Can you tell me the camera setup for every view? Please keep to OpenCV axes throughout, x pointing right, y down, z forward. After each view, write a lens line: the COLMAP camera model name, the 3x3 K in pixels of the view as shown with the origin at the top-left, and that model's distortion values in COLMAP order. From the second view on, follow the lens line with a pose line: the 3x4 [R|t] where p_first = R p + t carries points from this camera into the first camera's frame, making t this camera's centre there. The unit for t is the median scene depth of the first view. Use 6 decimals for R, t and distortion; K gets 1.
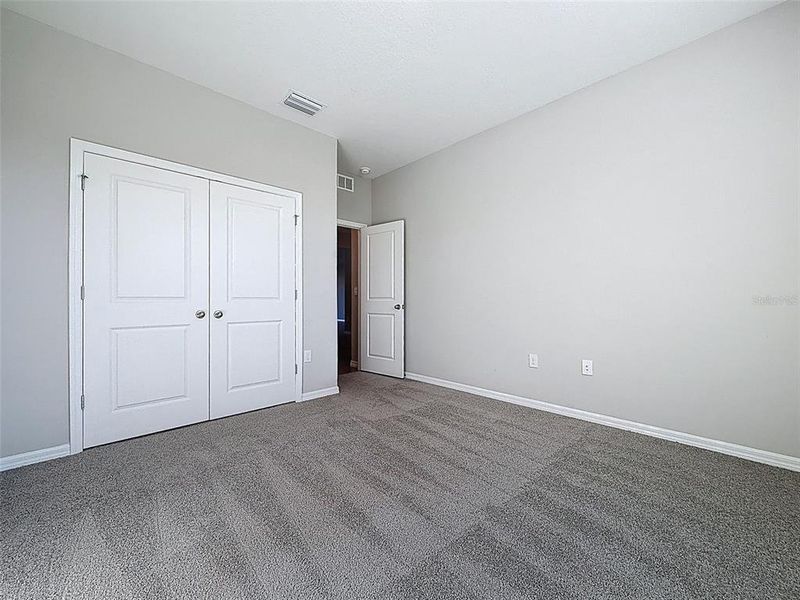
lens RADIAL K [[324.2, 0, 398.8], [0, 324.2, 297.8], [0, 0, 1]] dist [-0.001202, -0.000039]
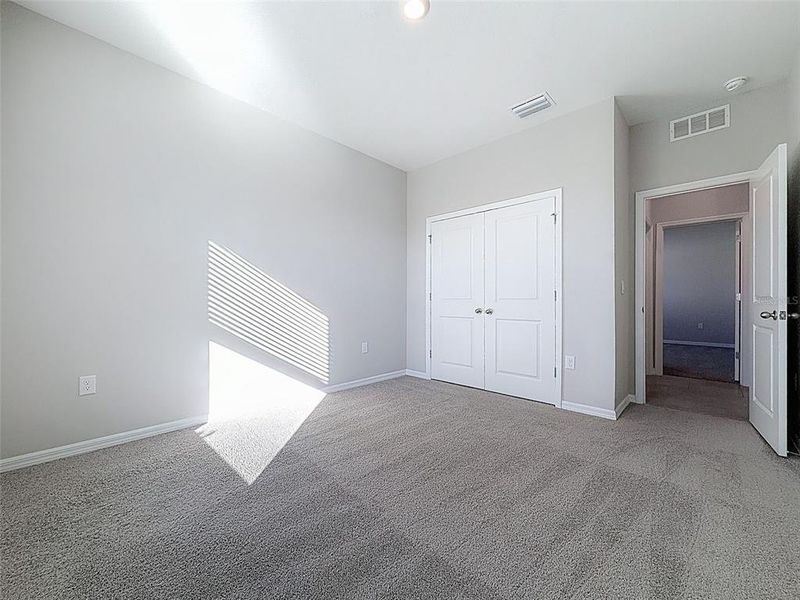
lens RADIAL K [[322.9, 0, 400.0], [0, 322.9, 300.0], [0, 0, 1]] dist [-0.001549, -0.000199]
pose [[0.043193, -0.004825, -0.999055, 0.700229], [-0.000636, 0.999988, -0.004857, 0.010376], [0.999067, 0.000845, 0.043190, 0.557731]]
